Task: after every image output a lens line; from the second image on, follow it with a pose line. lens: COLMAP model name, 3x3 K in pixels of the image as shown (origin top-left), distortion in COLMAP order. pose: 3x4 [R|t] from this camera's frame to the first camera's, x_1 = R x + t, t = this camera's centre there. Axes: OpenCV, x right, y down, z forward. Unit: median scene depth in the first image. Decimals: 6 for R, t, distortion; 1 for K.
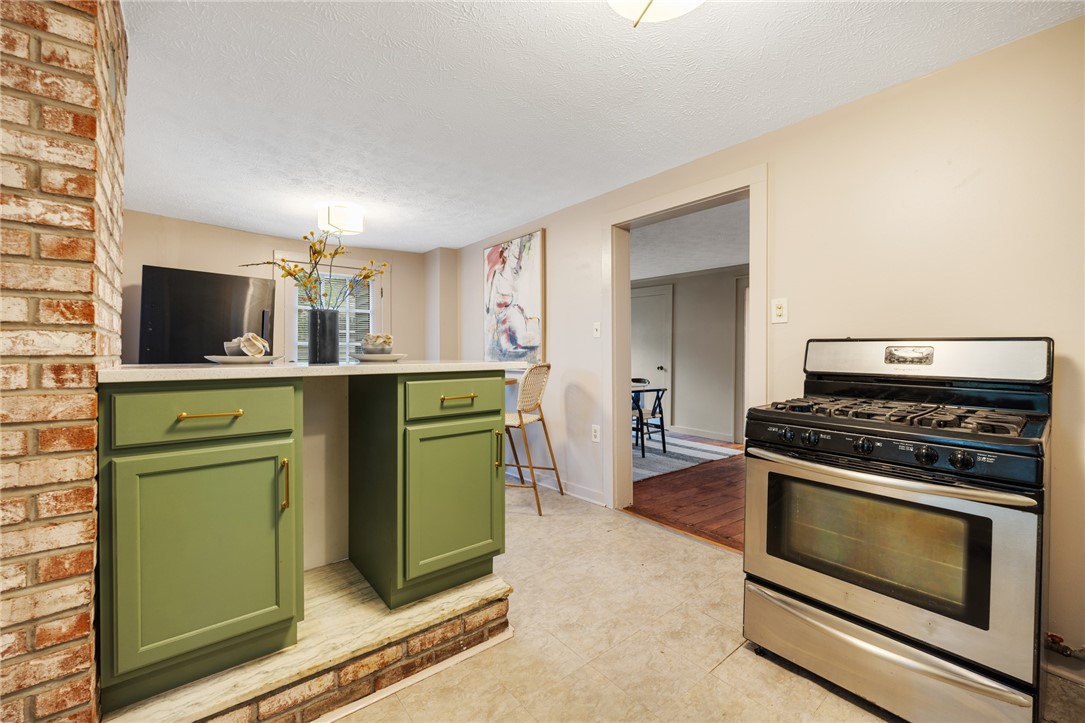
lens RADIAL K [[450.5, 0, 546.9], [0, 450.5, 356.4], [0, 0, 1]] dist [0.000392, -0.000595]
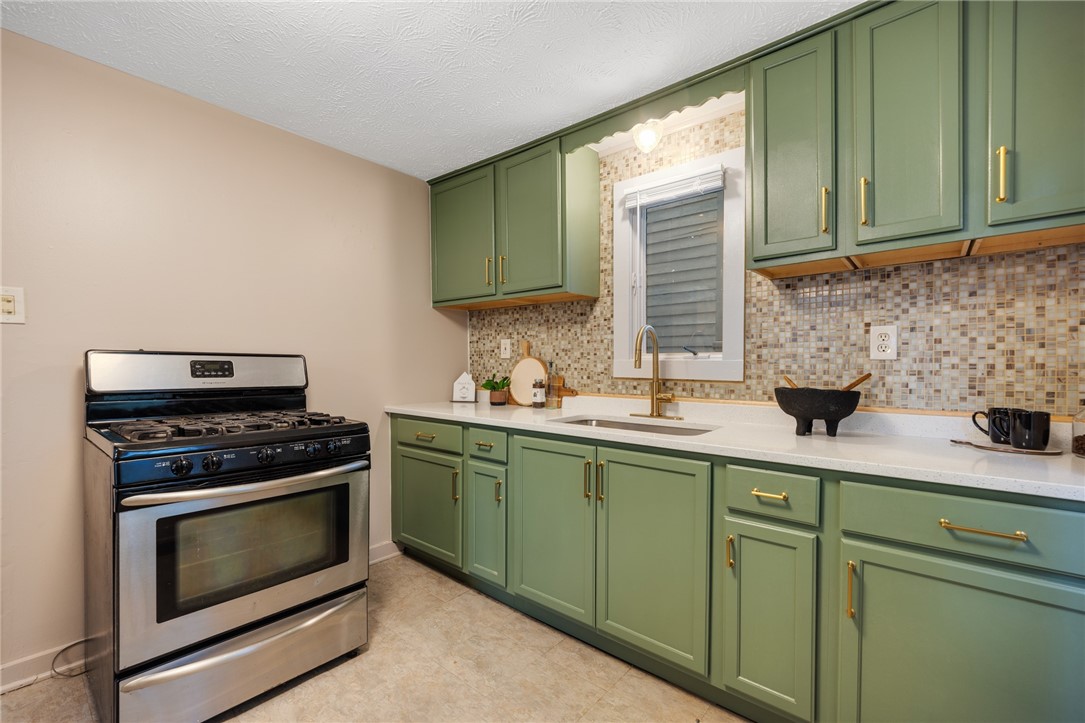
lens RADIAL K [[450.5, 0, 547.1], [0, 450.5, 366.7], [0, 0, 1]] dist [0.000392, -0.000595]
pose [[-0.182097, -0.007472, 0.983252, -0.158485], [0.006548, 0.999940, 0.008812, -0.005596], [-0.983259, 0.008043, -0.182037, 0.181541]]
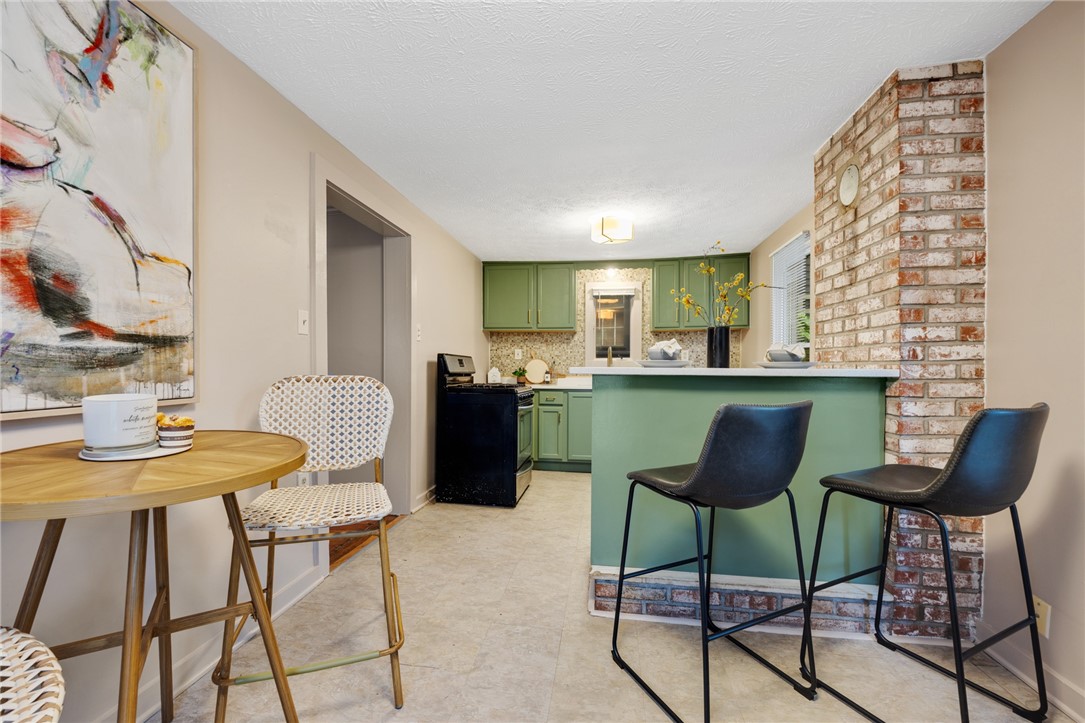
lens RADIAL K [[450.5, 0, 540.7], [0, 450.5, 363.5], [0, 0, 1]] dist [0.000392, -0.000595]
pose [[-0.669036, 0.001744, 0.743228, -0.505651], [0.002077, 0.999998, -0.000477, 0.000740], [-0.743228, 0.001225, -0.669038, 1.008744]]
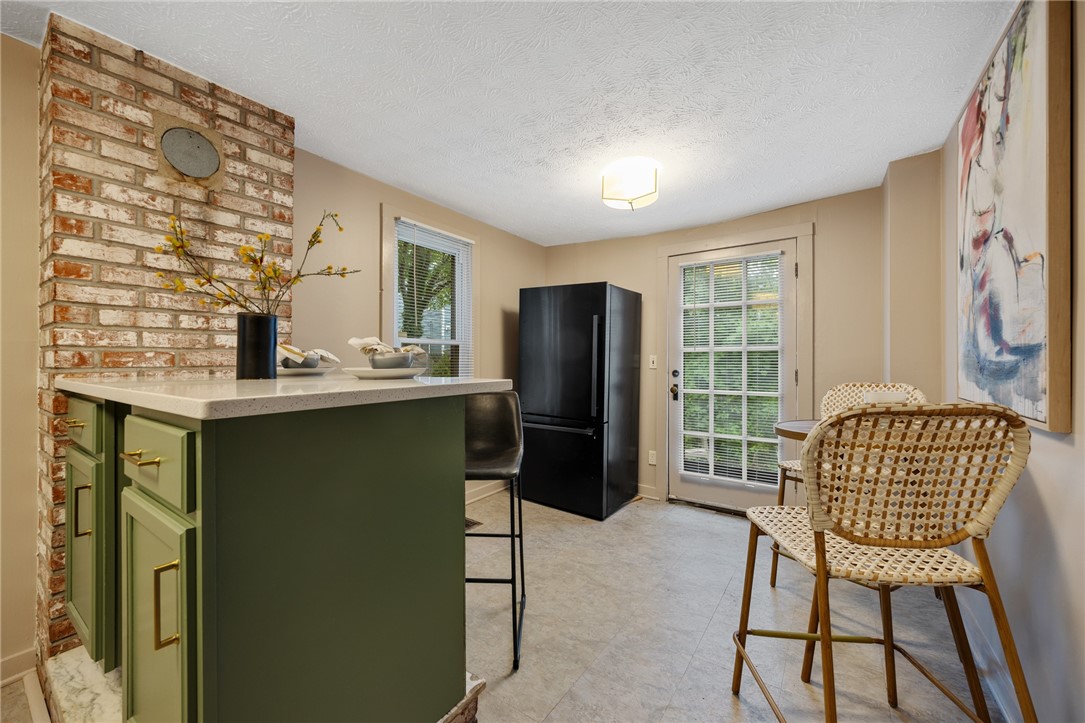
lens RADIAL K [[426.4, 0, 538.8], [0, 426.4, 357.9], [0, 0, 1]] dist [-0.002563, 0.000012]
pose [[0.260457, -0.001871, -0.965484, 0.167397], [-0.005282, 0.999980, -0.003362, -0.010734], [0.965471, 0.005975, 0.260442, 0.579428]]
